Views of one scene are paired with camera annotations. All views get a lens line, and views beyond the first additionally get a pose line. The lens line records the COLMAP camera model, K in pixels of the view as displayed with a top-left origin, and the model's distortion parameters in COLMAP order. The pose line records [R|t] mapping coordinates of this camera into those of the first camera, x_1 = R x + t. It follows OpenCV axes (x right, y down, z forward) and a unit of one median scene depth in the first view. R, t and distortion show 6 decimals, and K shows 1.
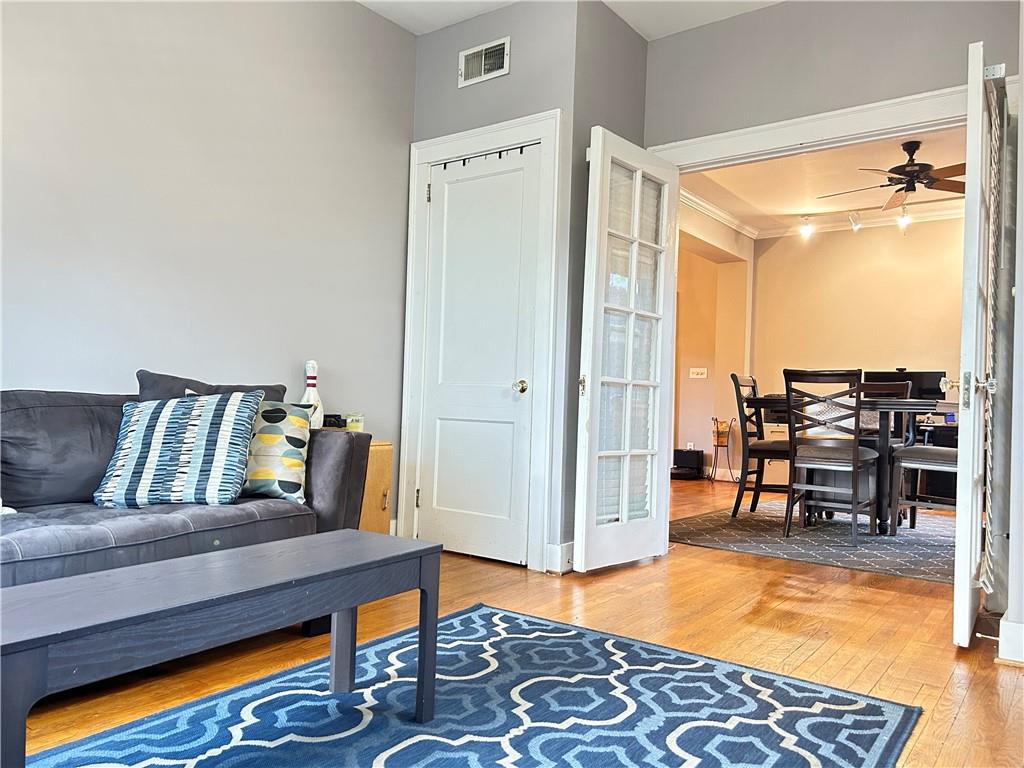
lens RADIAL K [[766.9, 0, 512.0], [0, 766.9, 384.0], [0, 0, 1]] dist [0.001485, 0.000343]
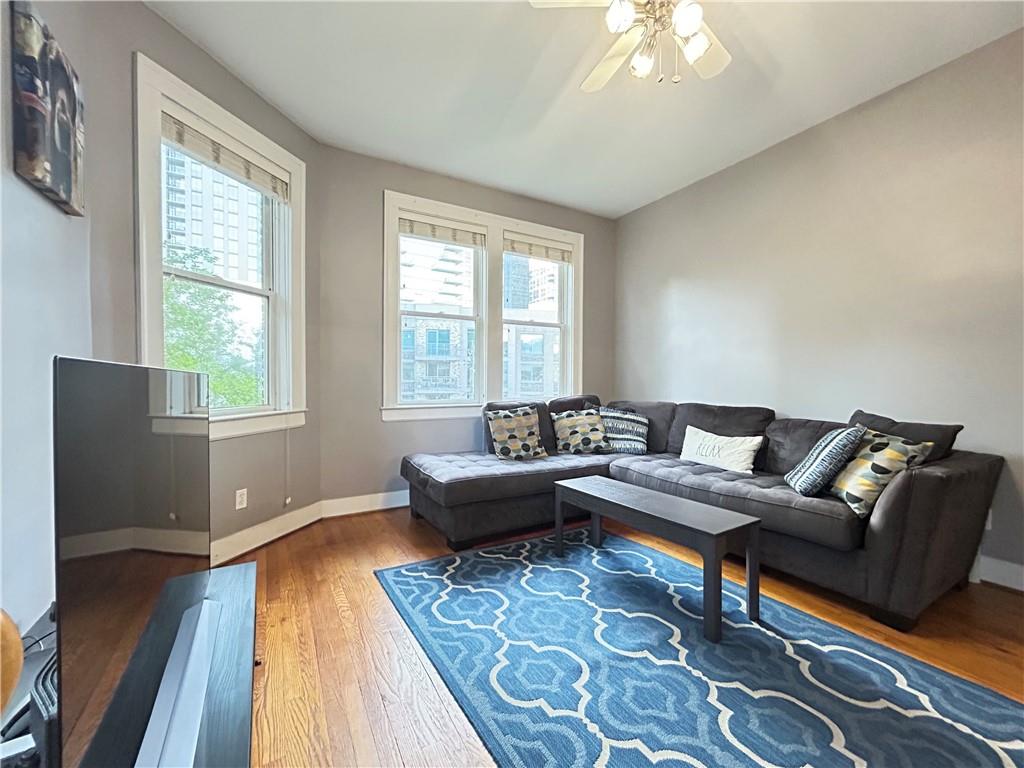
lens RADIAL K [[415.8, 0, 512.0], [0, 415.8, 384.0], [0, 0, 1]] dist [0.002746, 0.000290]
pose [[-0.384355, -0.024575, -0.922858, 0.784439], [-0.001000, 0.999656, -0.026203, -0.061220], [0.923185, -0.009148, -0.384248, 0.884178]]
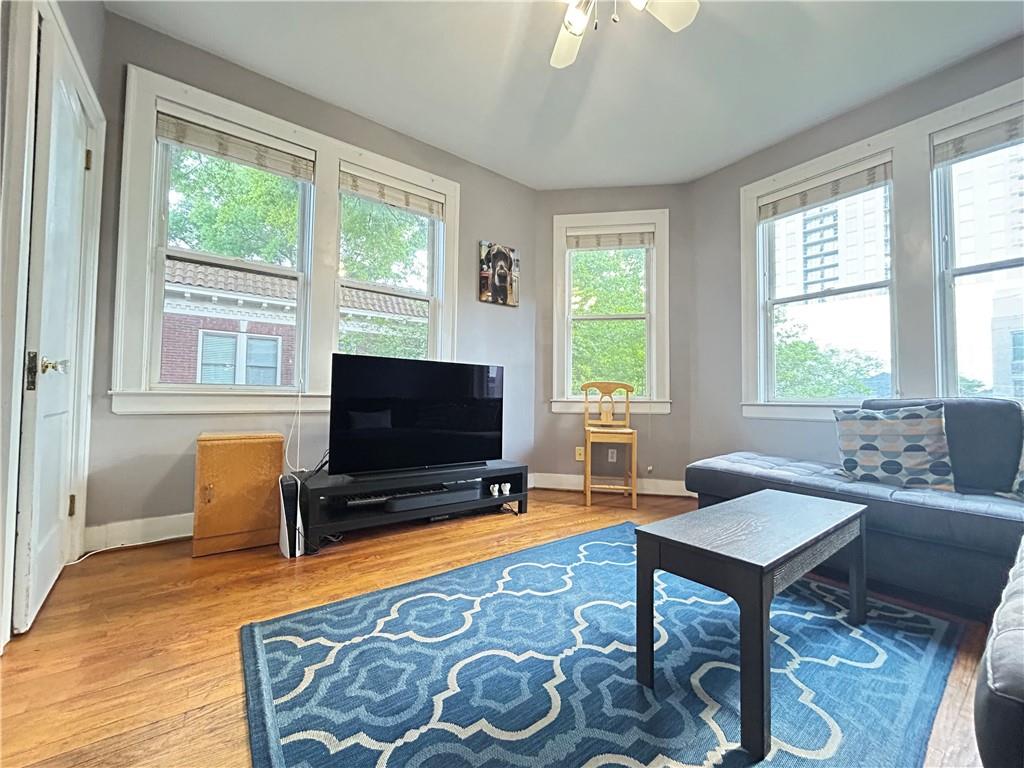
lens RADIAL K [[415.8, 0, 512.0], [0, 415.8, 384.0], [0, 0, 1]] dist [0.002746, 0.000290]
pose [[-0.959185, -0.036606, 0.280401, -0.075343], [-0.050962, 0.997728, -0.044075, 0.027498], [-0.278151, -0.056565, -0.958870, 1.560230]]
